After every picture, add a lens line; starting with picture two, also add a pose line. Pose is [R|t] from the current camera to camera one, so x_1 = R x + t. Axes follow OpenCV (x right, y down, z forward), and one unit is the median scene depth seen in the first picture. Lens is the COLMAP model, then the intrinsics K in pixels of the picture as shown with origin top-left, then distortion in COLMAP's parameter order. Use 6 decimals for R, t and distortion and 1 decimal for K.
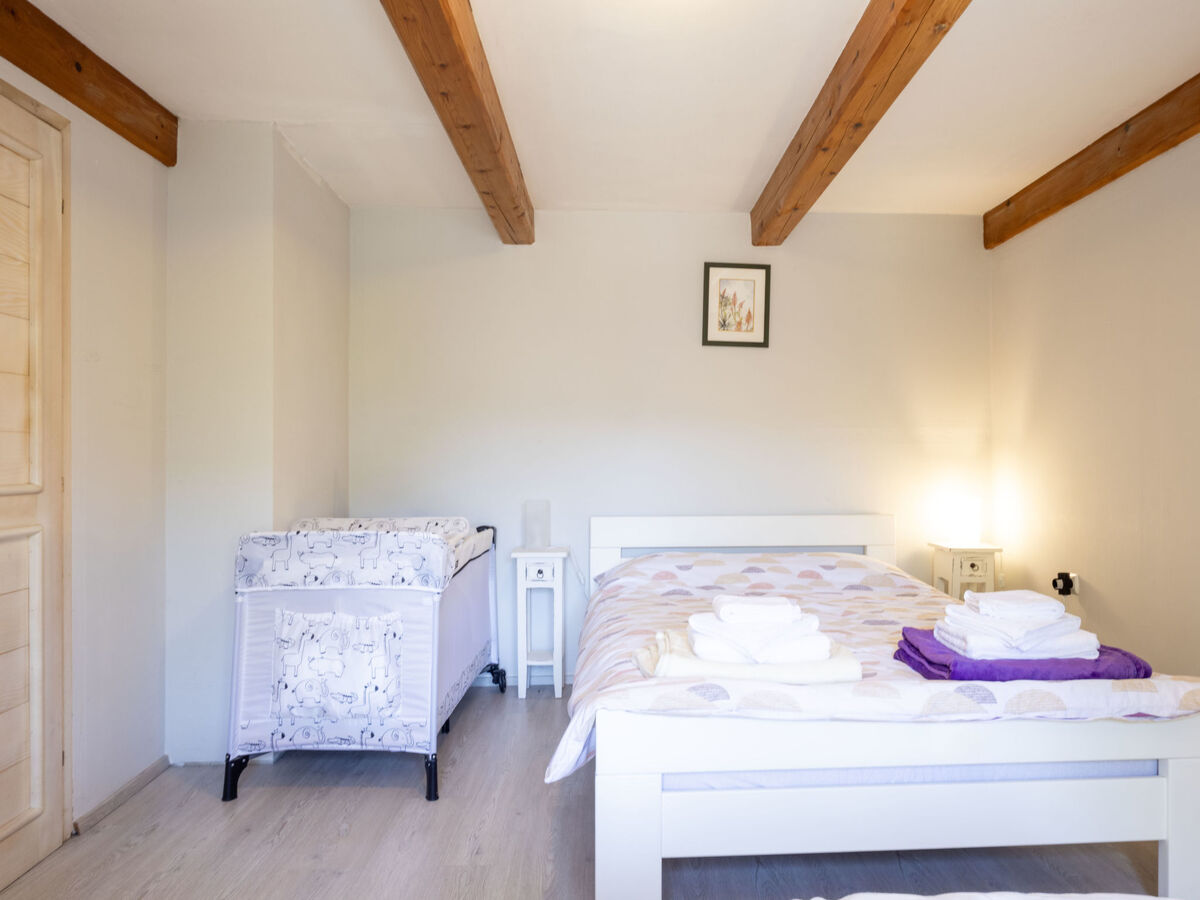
lens RADIAL K [[742.6, 0, 604.2], [0, 742.6, 456.0], [0, 0, 1]] dist [0.003225, 0.001930]
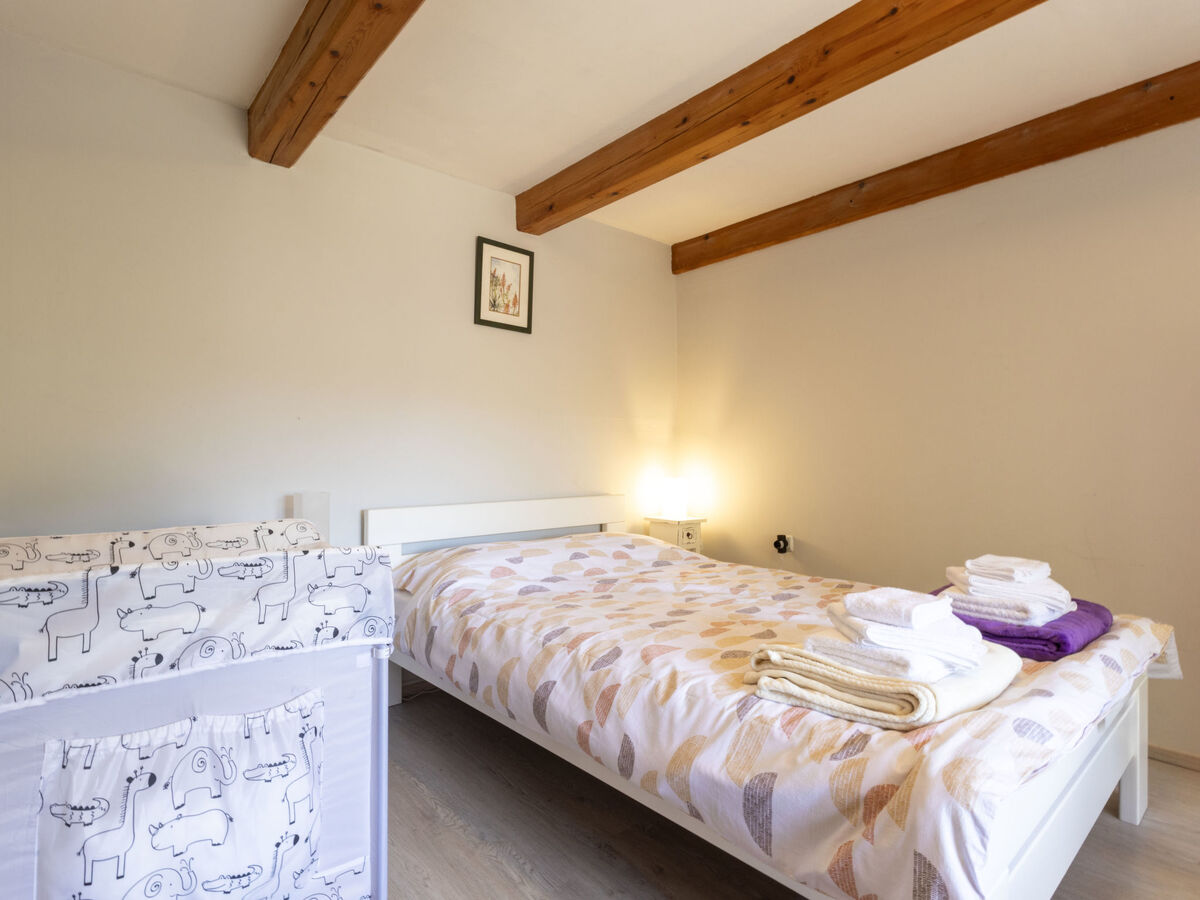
lens RADIAL K [[629.4, 0, 594.7], [0, 629.4, 449.2], [0, 0, 1]] dist [0.003510, 0.003735]
pose [[0.821987, 0.004880, 0.569486, -0.260448], [-0.004519, 0.999988, -0.002046, 0.016749], [-0.569489, -0.000892, 0.821999, 0.327690]]
